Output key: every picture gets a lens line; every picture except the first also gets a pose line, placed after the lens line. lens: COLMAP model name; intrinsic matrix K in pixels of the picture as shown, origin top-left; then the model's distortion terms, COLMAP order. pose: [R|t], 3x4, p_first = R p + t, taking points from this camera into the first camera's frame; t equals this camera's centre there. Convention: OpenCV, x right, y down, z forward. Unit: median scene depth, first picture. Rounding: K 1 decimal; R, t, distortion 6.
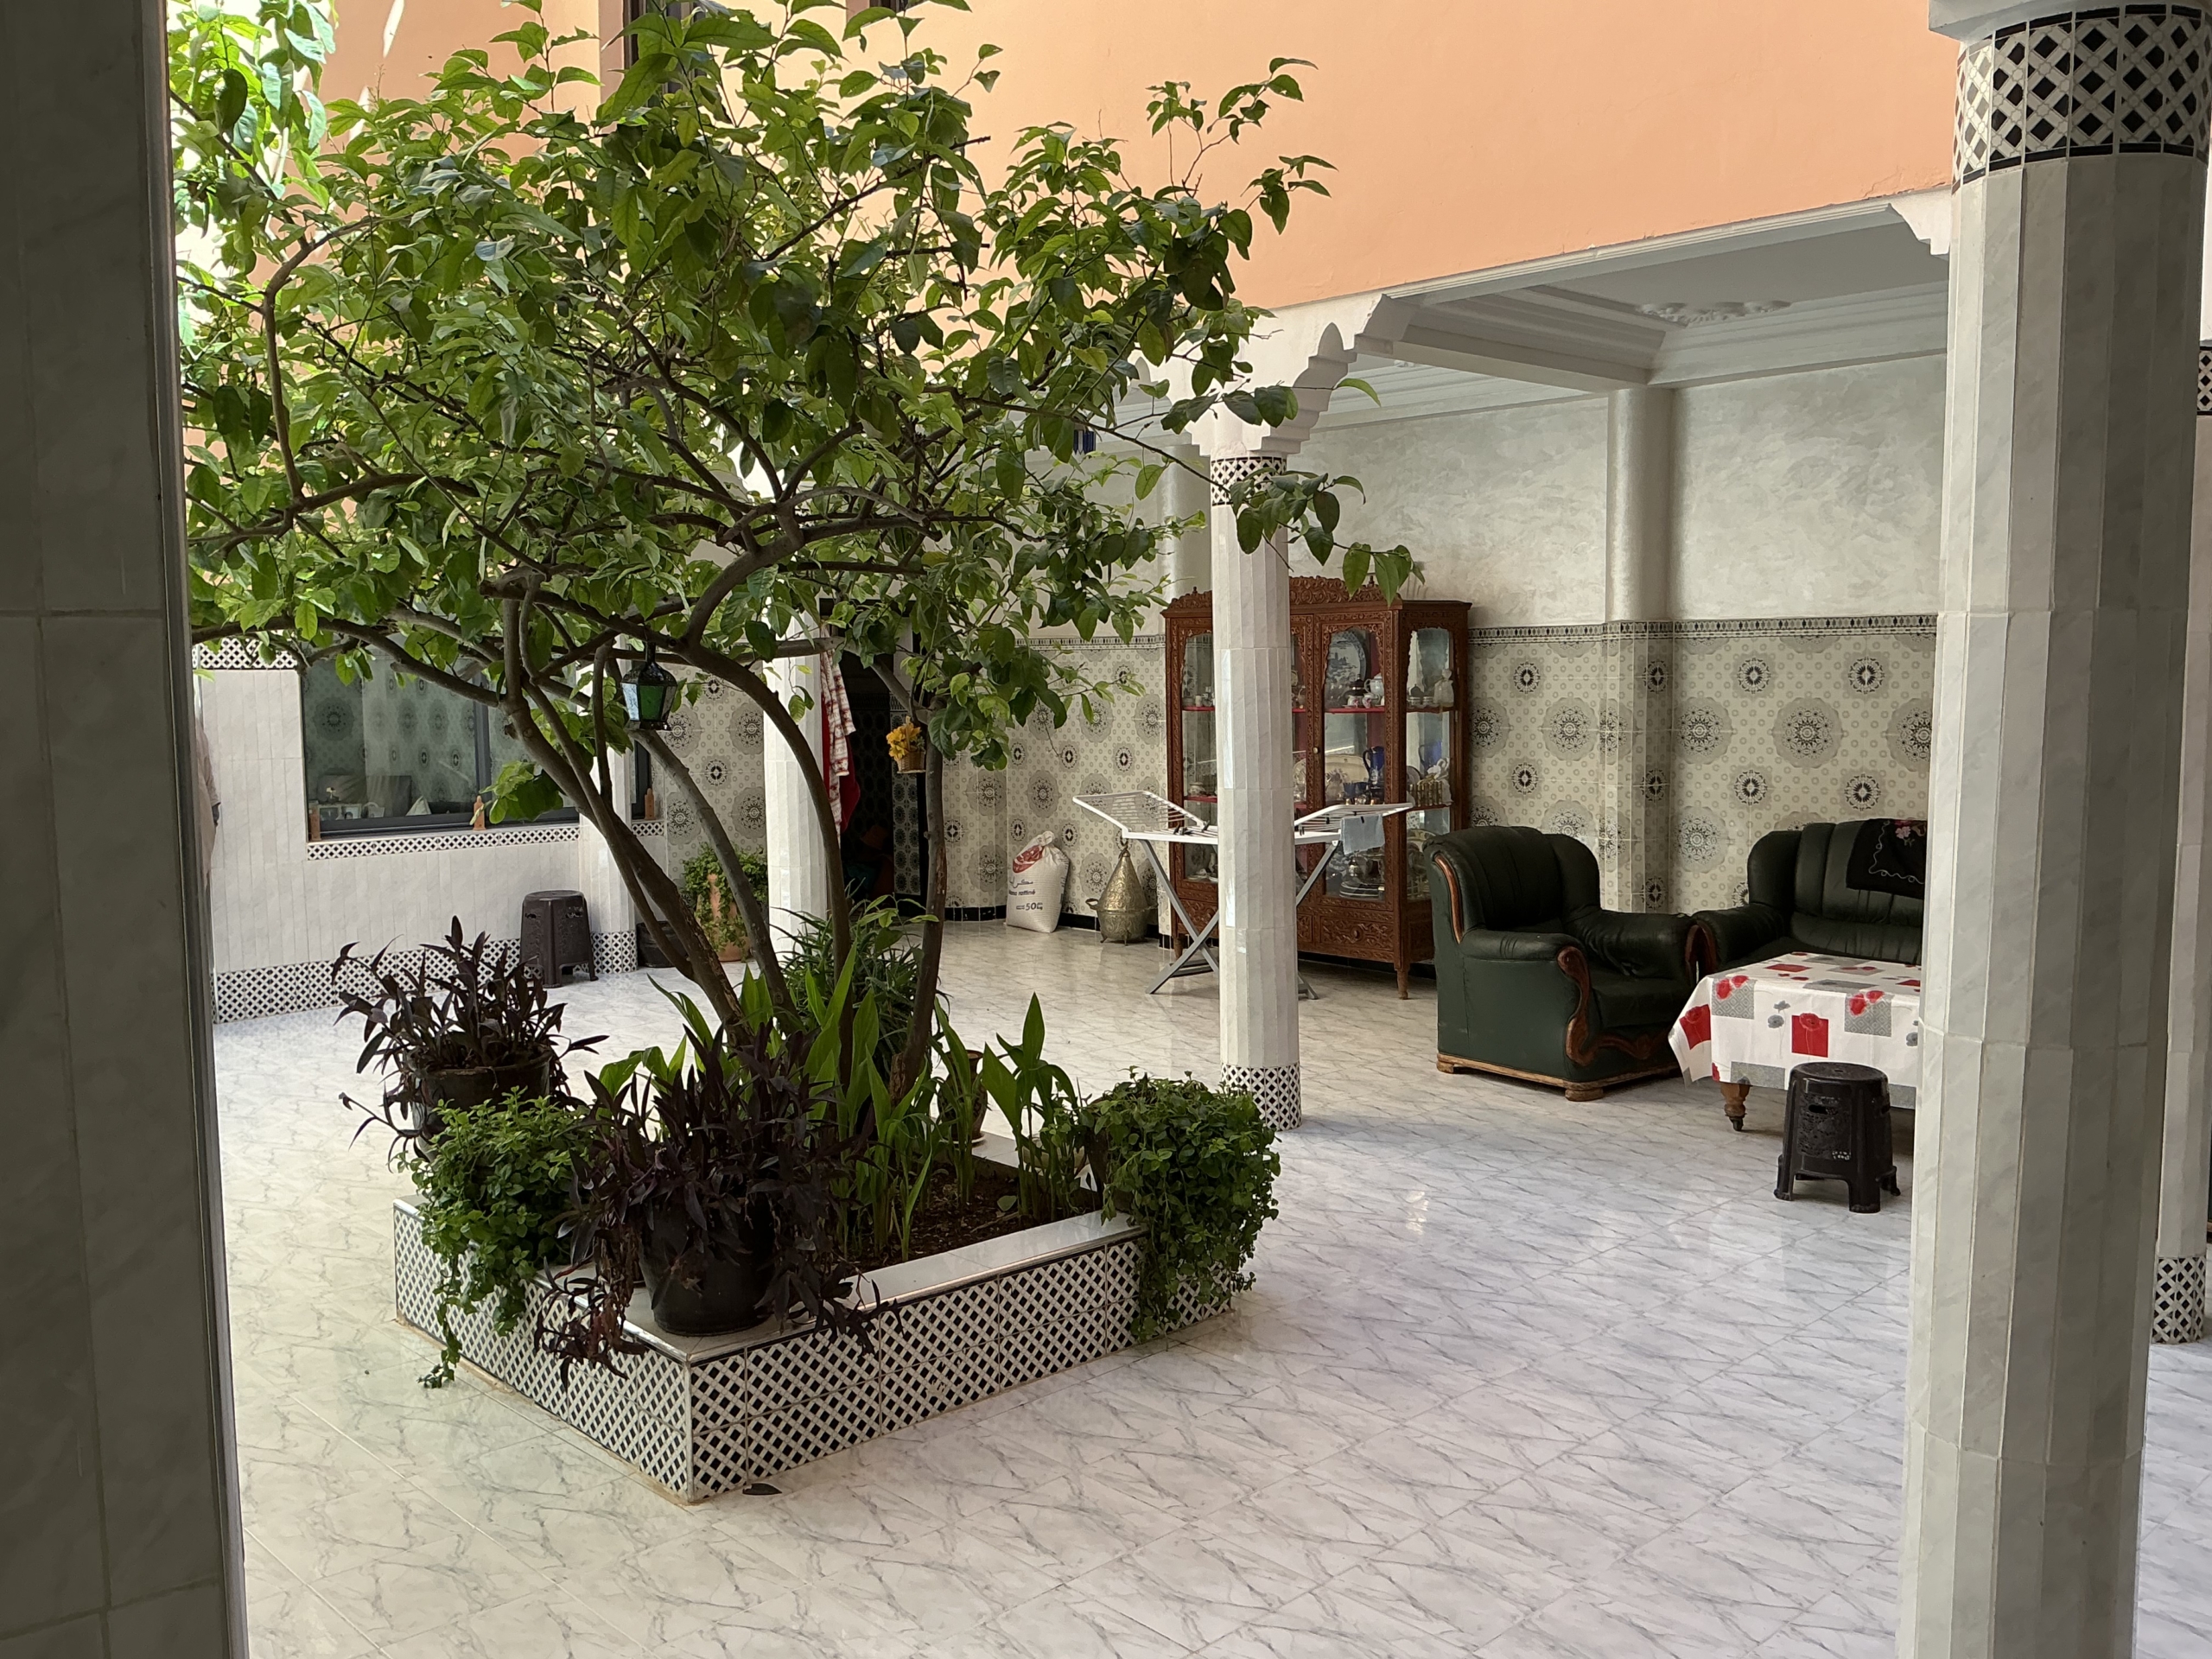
lens RADIAL K [[1825.1, 0, 1107.3], [0, 1825.1, 820.7], [0, 0, 1]] dist [0.163291, -0.345784]
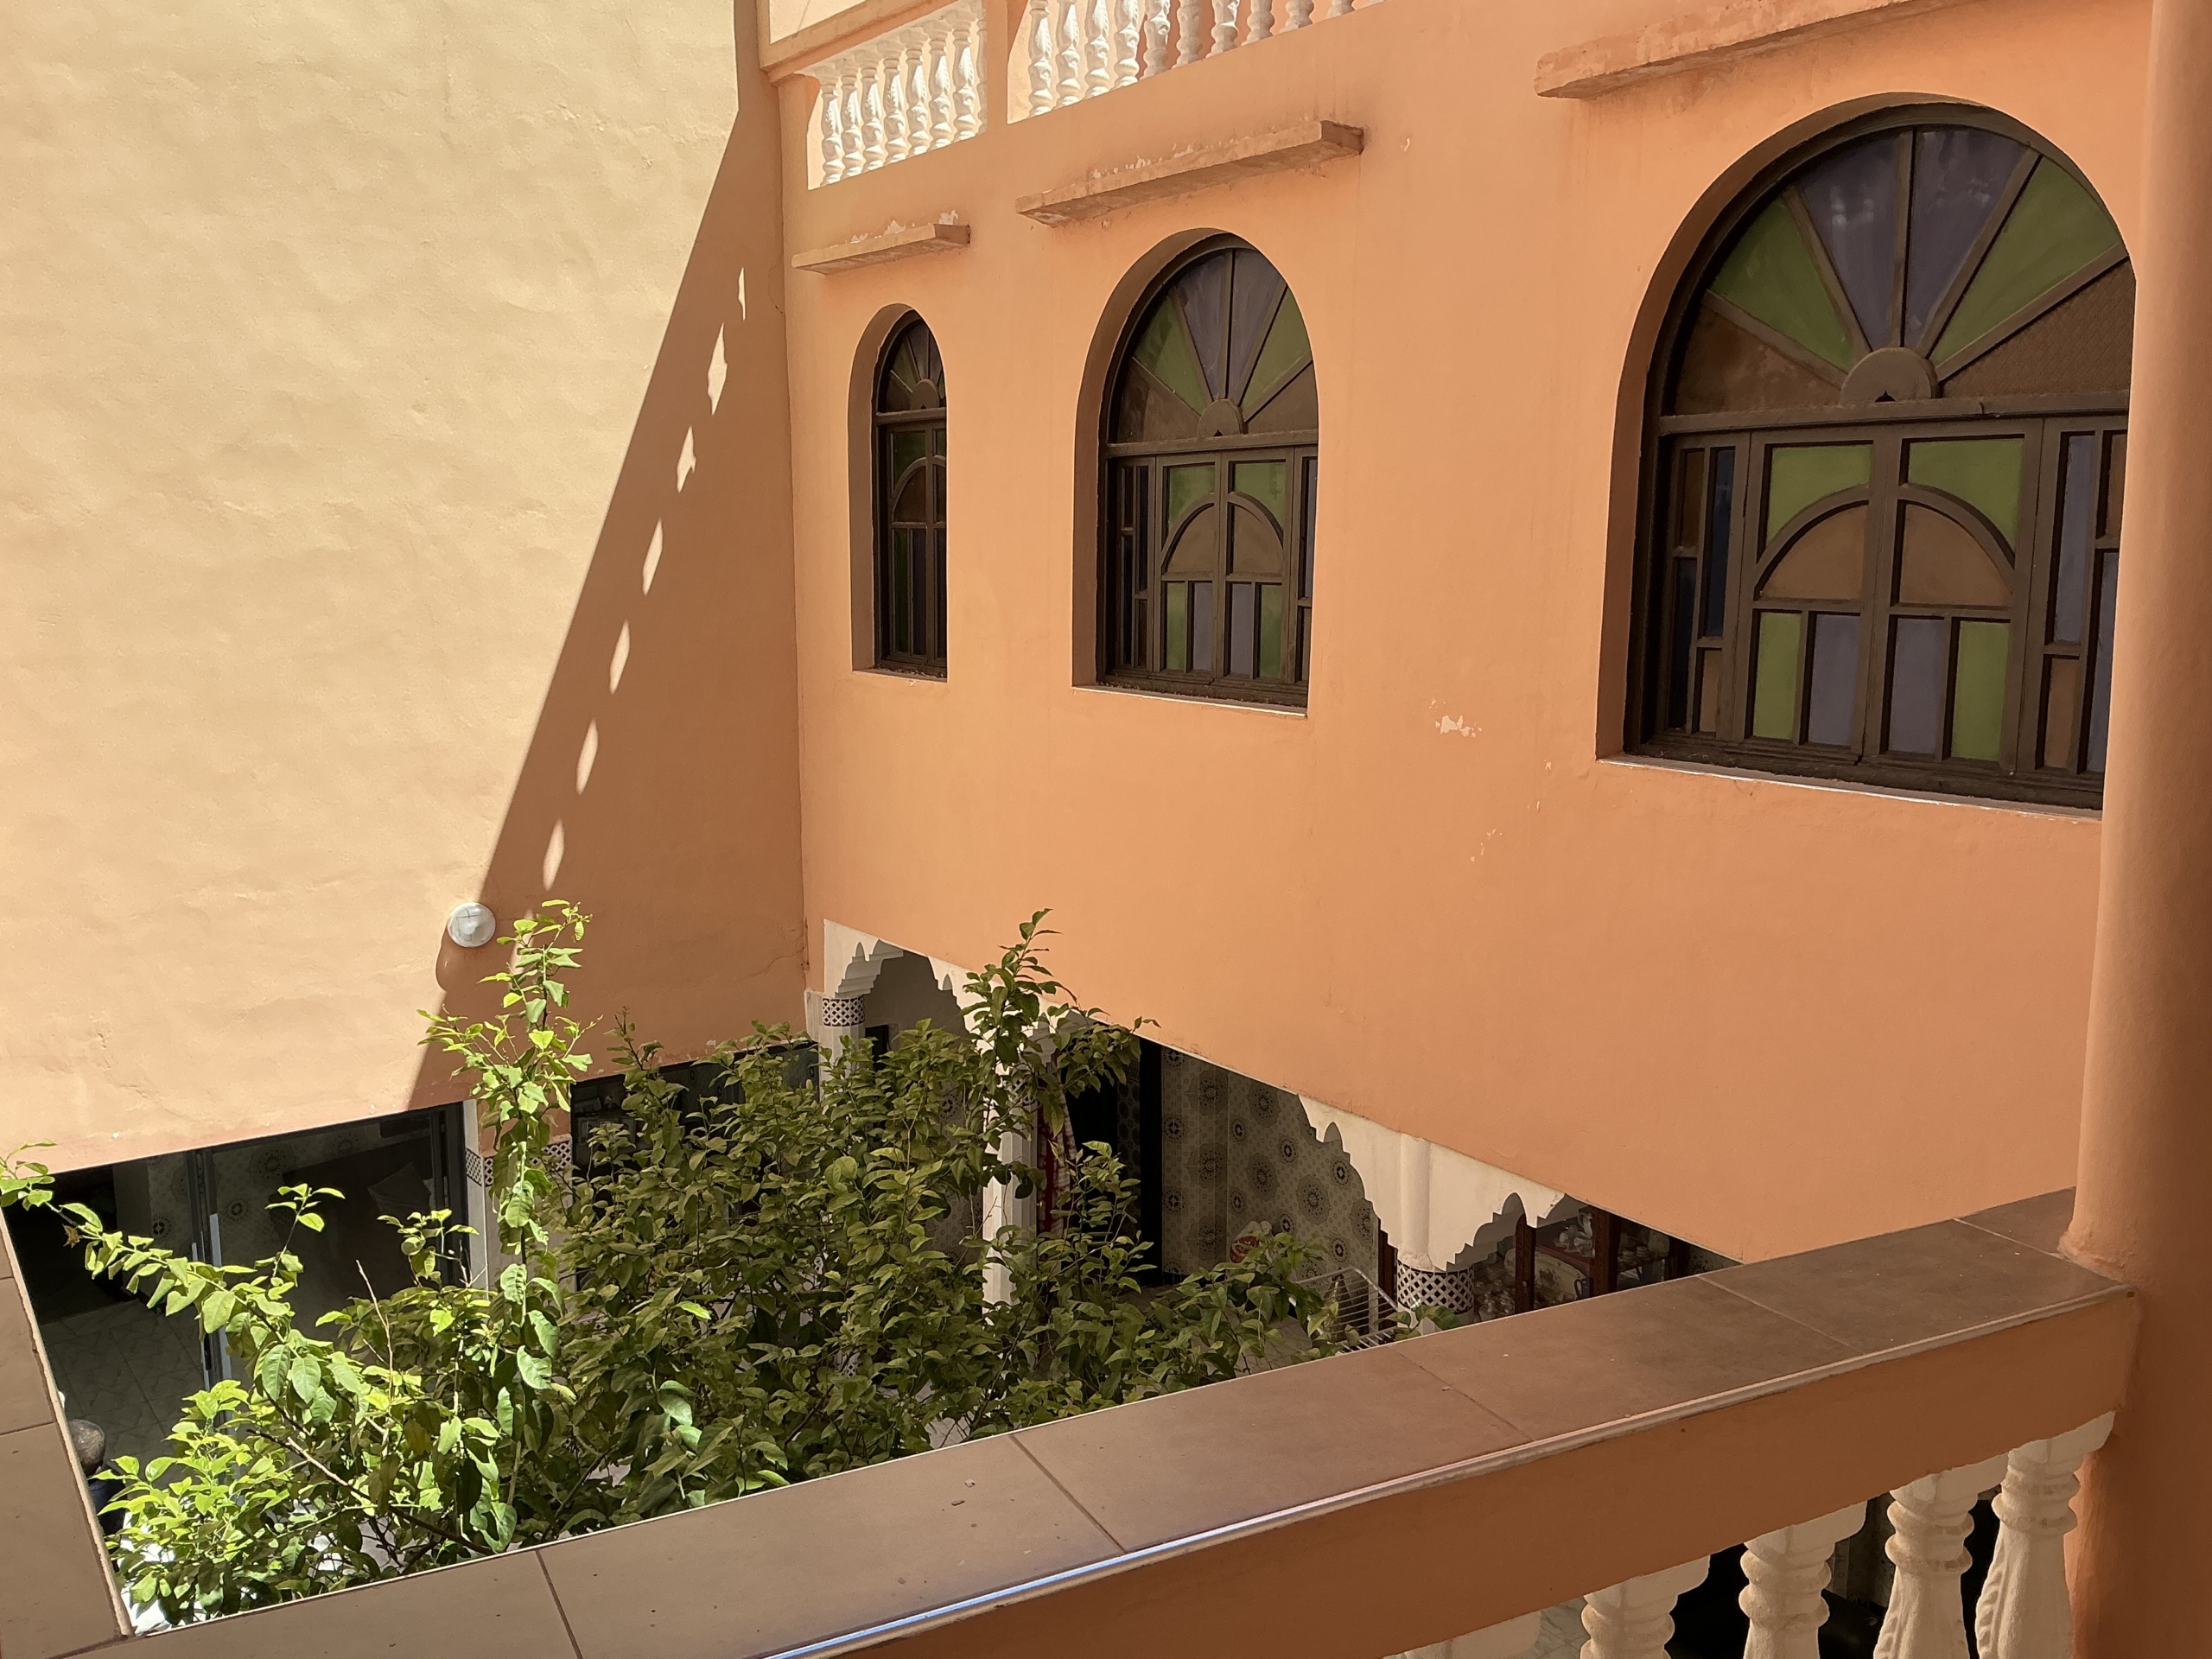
lens RADIAL K [[1825.1, 0, 1107.3], [0, 1825.1, 820.7], [0, 0, 1]] dist [0.163291, -0.345784]
pose [[0.989379, 0.030984, -0.142016, 0.046591], [-0.021779, 0.997587, 0.065921, -0.684222], [0.143716, -0.062128, 0.987667, -0.037013]]
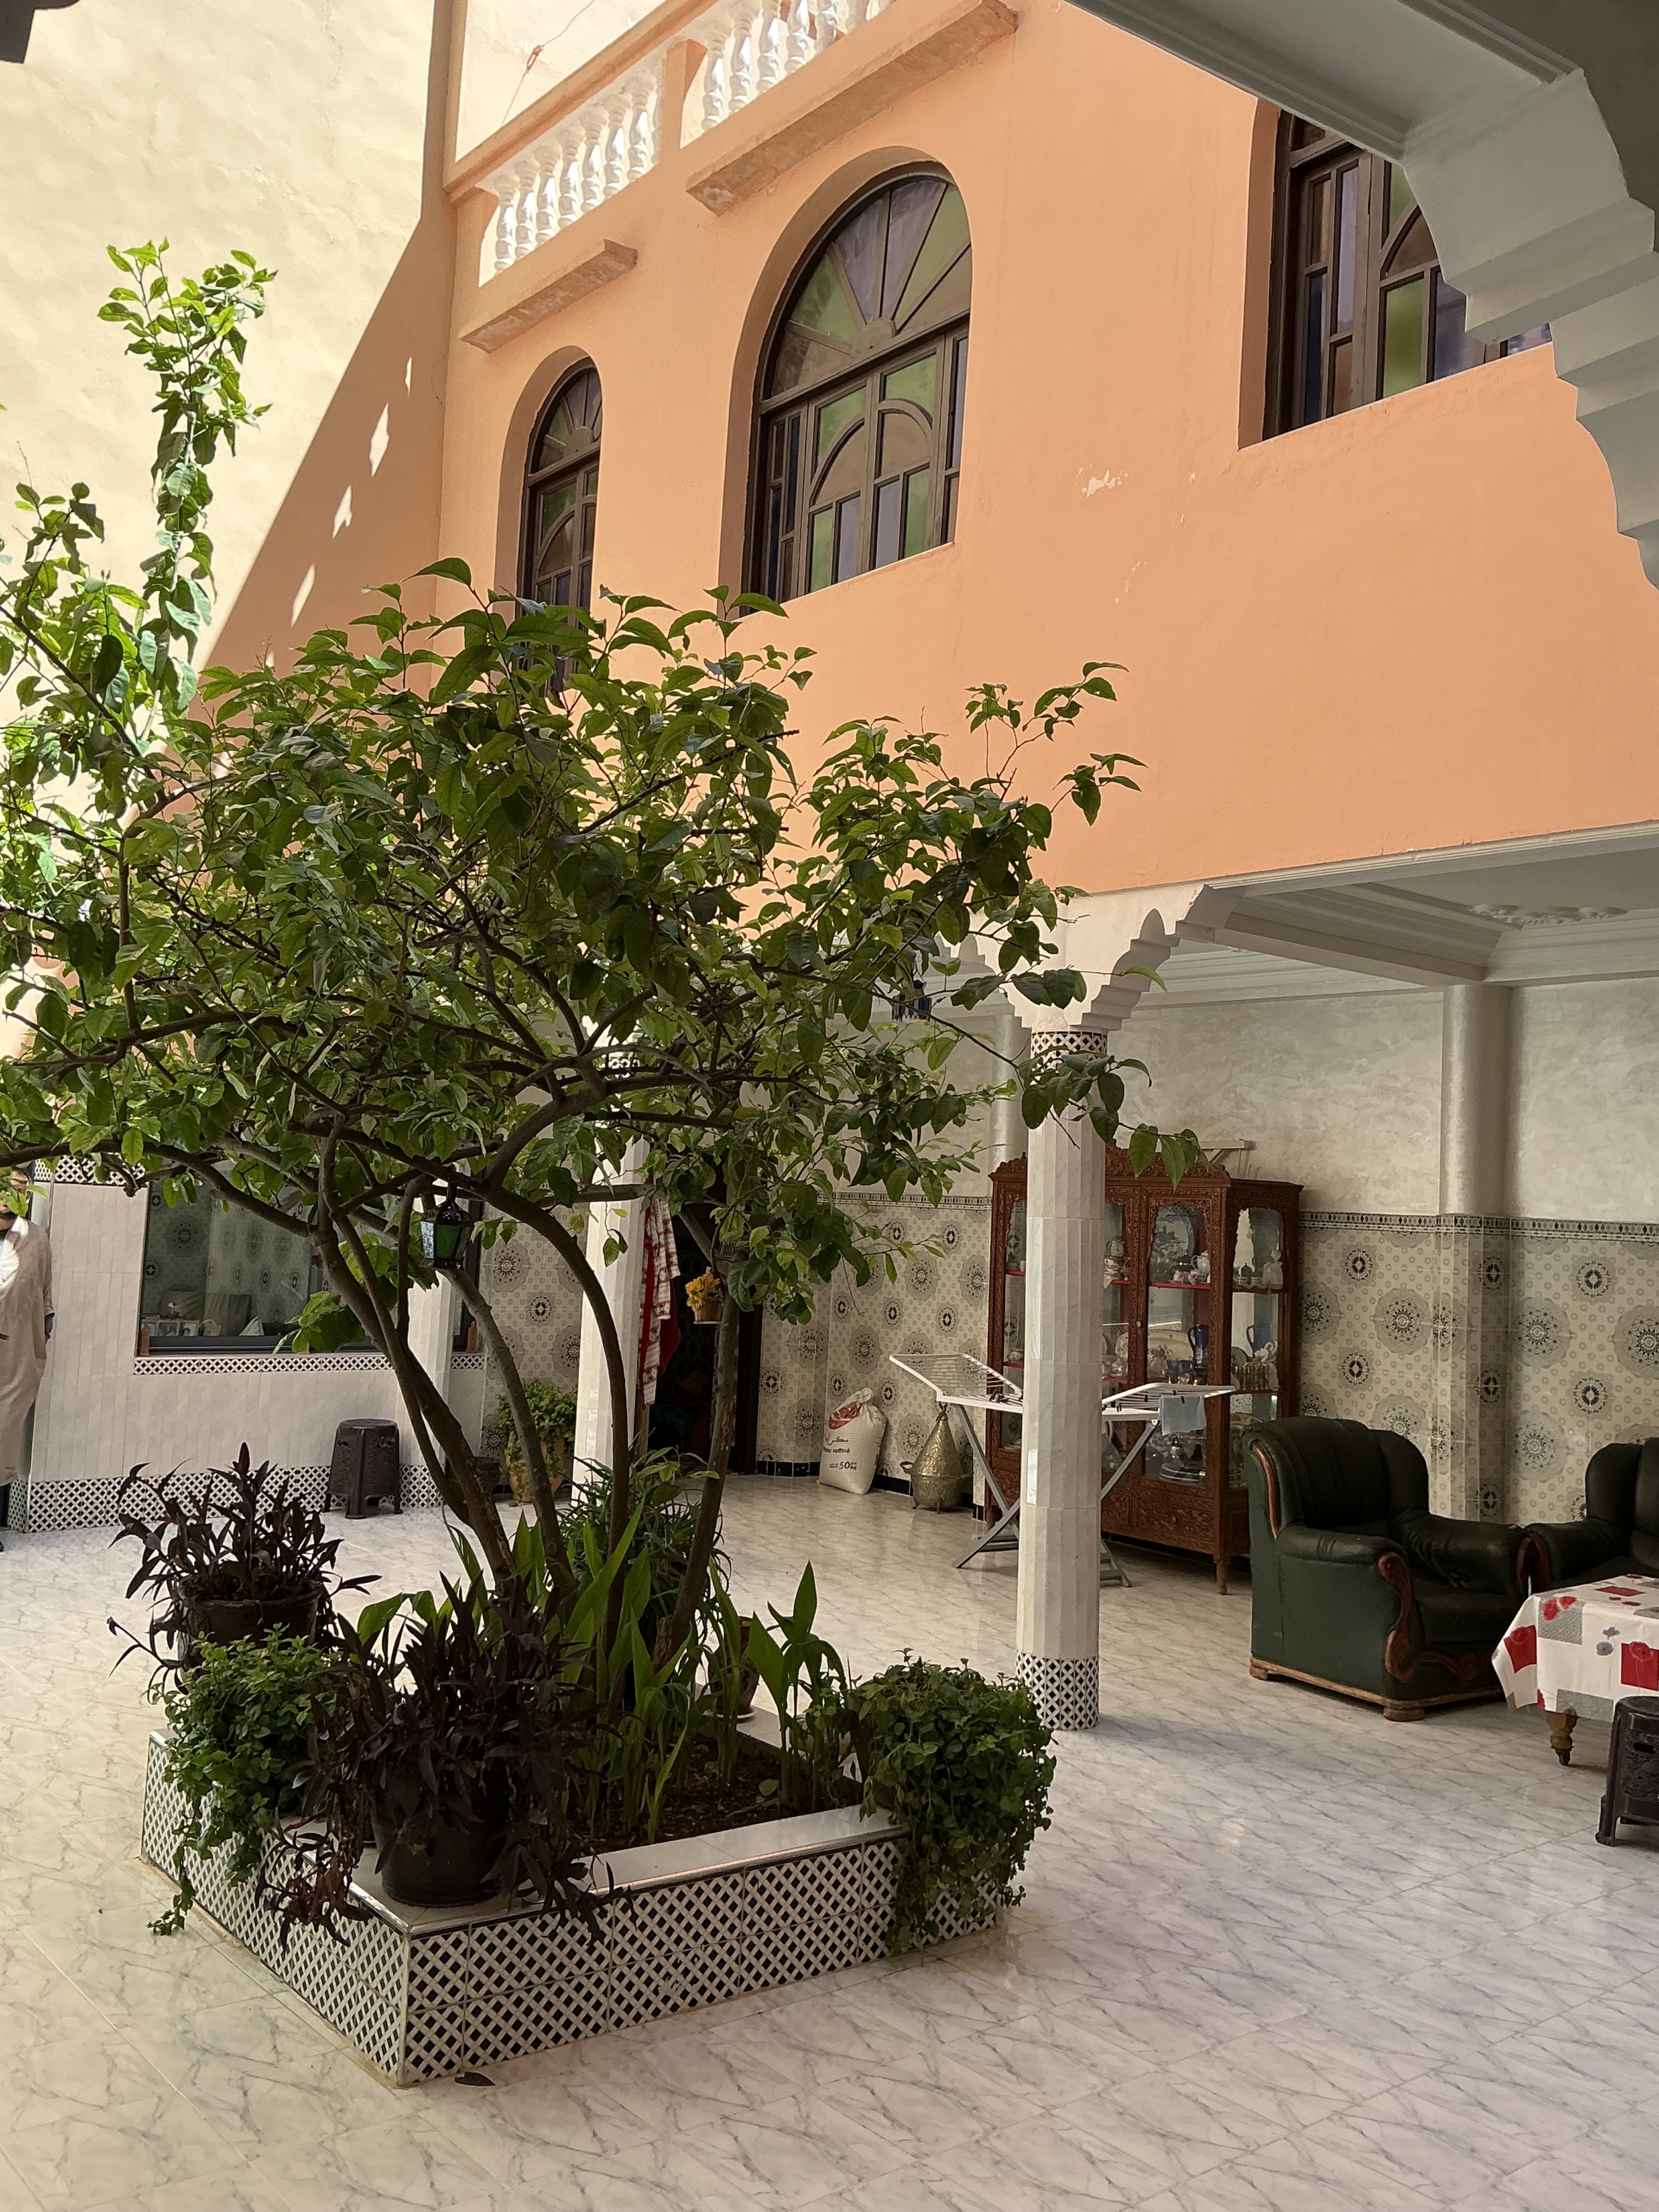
lens RADIAL K [[1825.1, 0, 834.1], [0, 1825.1, 1101.1], [0, 0, 1]] dist [0.163291, -0.345784]
pose [[0.995969, 0.054083, -0.071554, 0.029702], [-0.064048, 0.987321, -0.145242, -0.006200], [0.062792, 0.149240, 0.986805, -0.000859]]
